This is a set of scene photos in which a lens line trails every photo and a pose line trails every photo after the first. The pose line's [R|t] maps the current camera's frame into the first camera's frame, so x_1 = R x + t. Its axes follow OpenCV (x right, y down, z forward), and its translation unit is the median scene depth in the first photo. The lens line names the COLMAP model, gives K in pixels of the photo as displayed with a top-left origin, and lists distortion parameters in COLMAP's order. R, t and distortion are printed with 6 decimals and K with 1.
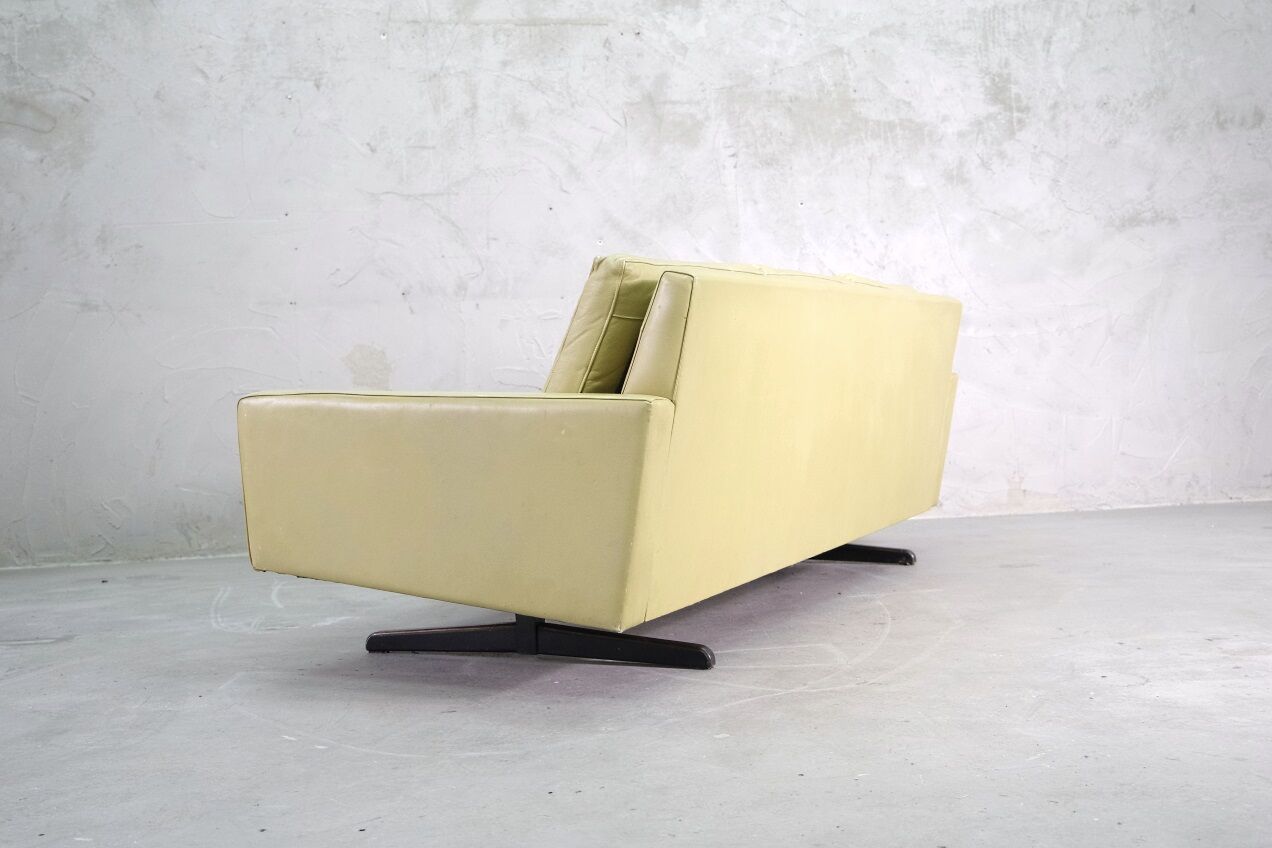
lens RADIAL K [[1497.2, 0, 638.8], [0, 1497.2, 428.9], [0, 0, 1]] dist [0.016236, 0.000000]
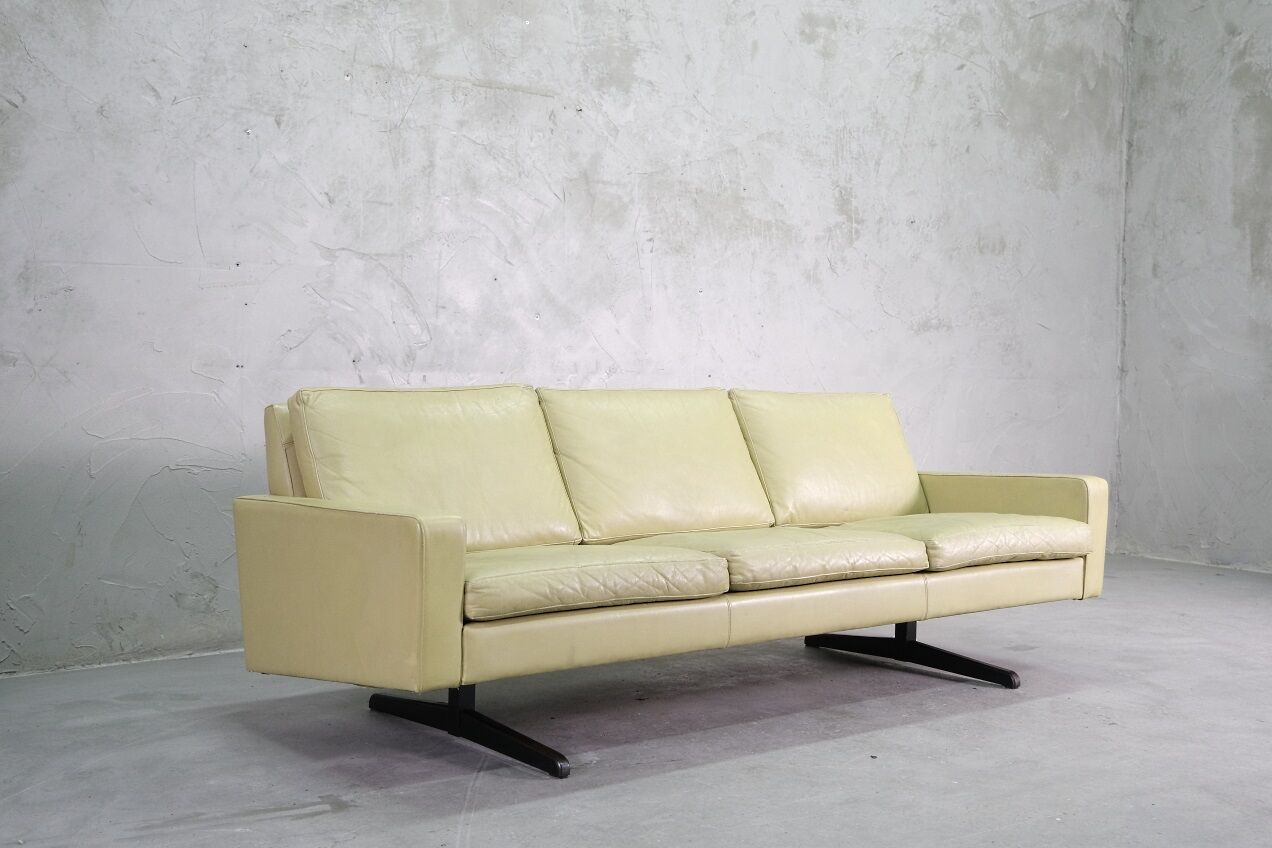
lens RADIAL K [[1497.2, 0, 635.4], [0, 1497.2, 426.6], [0, 0, 1]] dist [0.016236, 0.000000]
pose [[0.864376, 0.029598, 0.501975, -0.458705], [-0.021381, 0.999527, -0.022118, -0.033371], [-0.502392, 0.008386, 0.864599, 0.126384]]
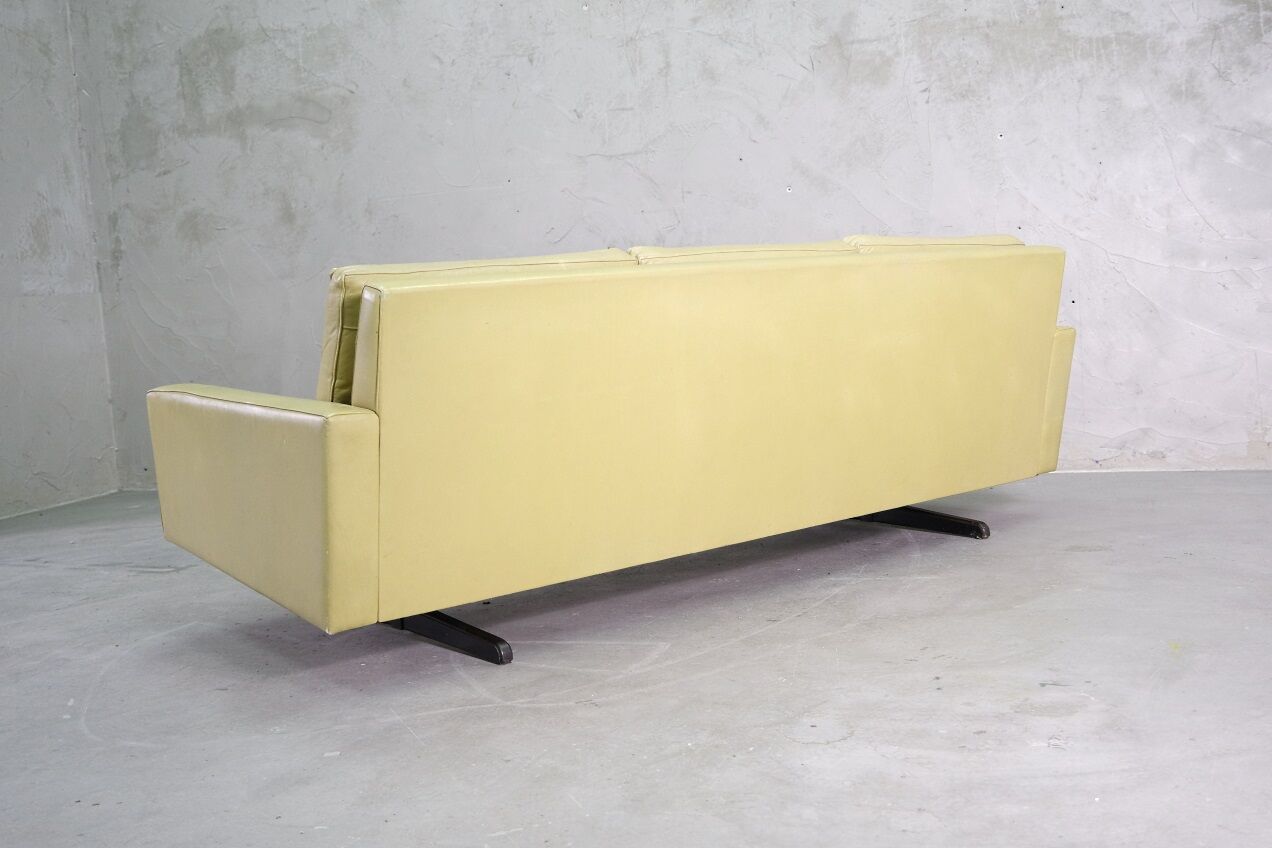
lens RADIAL K [[1374.9, 0, 613.9], [0, 1374.9, 422.4], [0, 0, 1]] dist [0.023697, 0.000000]
pose [[0.898066, 0.023754, -0.439218, 0.281228], [0.011888, 0.996865, 0.078219, -0.041817], [0.439699, -0.075468, 0.894969, 0.102452]]
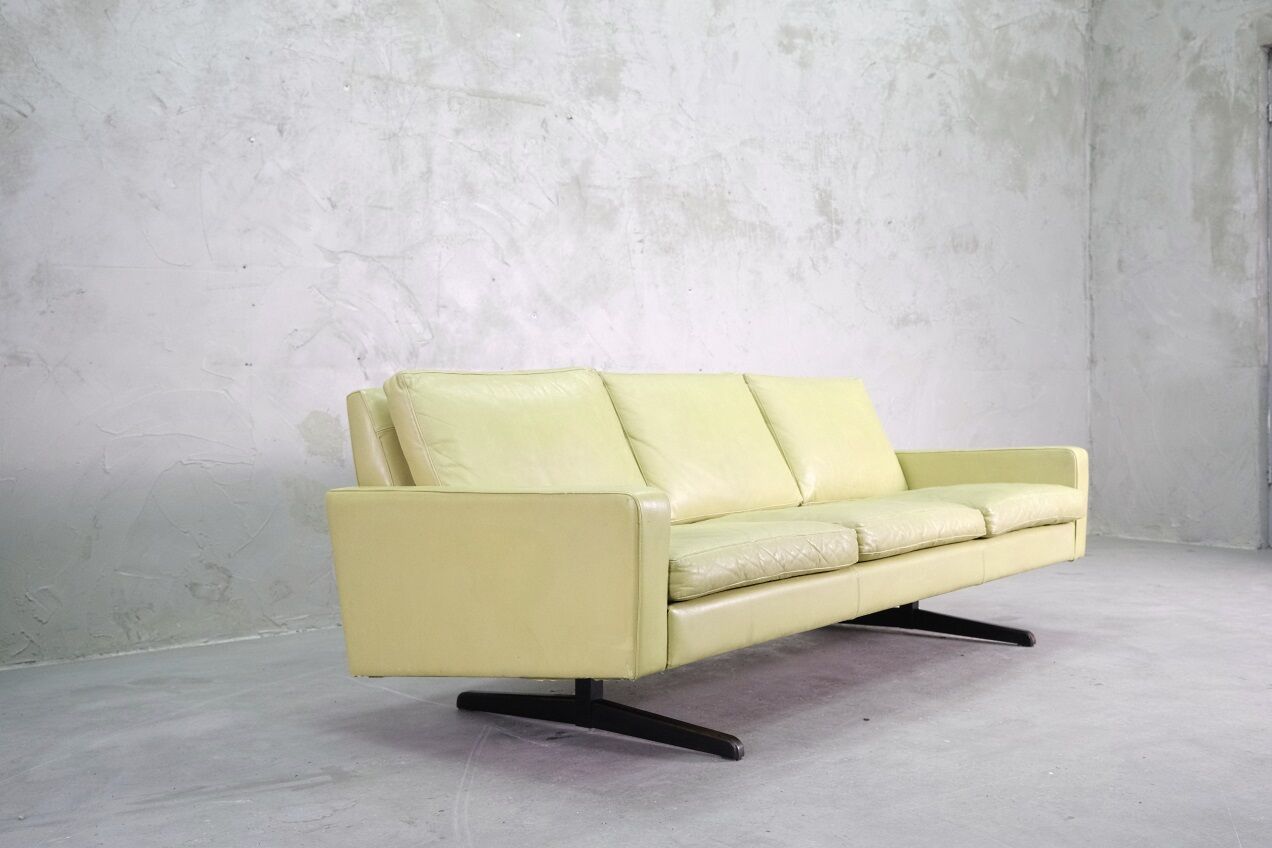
lens RADIAL K [[1374.9, 0, 633.4], [0, 1374.9, 423.3], [0, 0, 1]] dist [0.023697, 0.000000]
pose [[0.866992, 0.016527, 0.498049, -0.434719], [0.002870, 0.999268, -0.038155, -0.014948], [-0.498314, 0.034509, 0.866309, 0.155752]]
